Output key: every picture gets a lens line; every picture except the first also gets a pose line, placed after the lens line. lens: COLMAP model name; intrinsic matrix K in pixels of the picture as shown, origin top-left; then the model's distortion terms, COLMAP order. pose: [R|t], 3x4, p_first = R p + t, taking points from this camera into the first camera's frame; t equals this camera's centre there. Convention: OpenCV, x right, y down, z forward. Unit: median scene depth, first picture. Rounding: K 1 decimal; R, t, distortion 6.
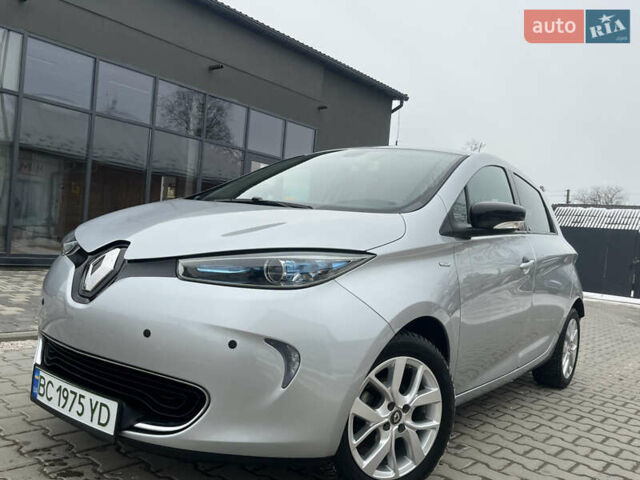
lens RADIAL K [[561.1, 0, 309.5], [0, 561.1, 240.4], [0, 0, 1]] dist [0.015955, -0.014079]
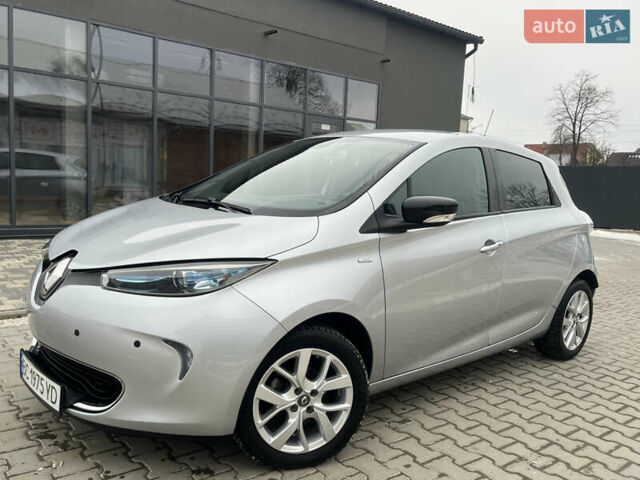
lens RADIAL K [[561.1, 0, 309.5], [0, 561.1, 240.4], [0, 0, 1]] dist [0.015955, -0.014079]
pose [[0.981721, -0.019281, -0.189349, 0.389135], [0.037493, 0.994953, 0.093075, -0.114593], [0.186599, -0.098473, 0.977489, -0.079104]]
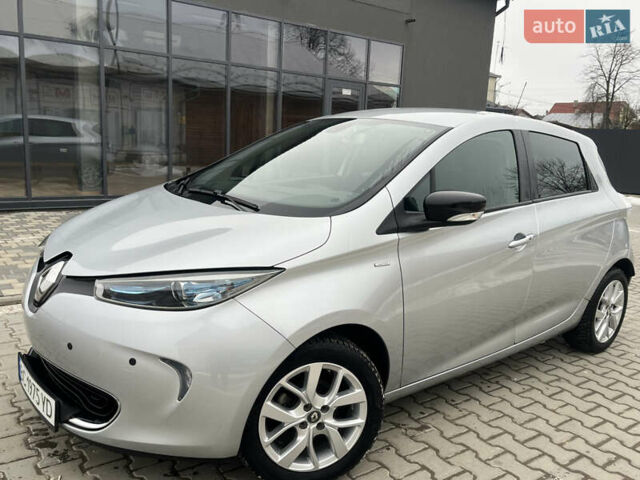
lens RADIAL K [[561.1, 0, 309.5], [0, 561.1, 240.4], [0, 0, 1]] dist [0.015955, -0.014079]
pose [[0.973643, -0.000324, -0.228078, 0.389926], [0.038288, 0.986040, 0.162045, -0.187024], [0.224841, -0.166507, 0.960064, 0.035810]]
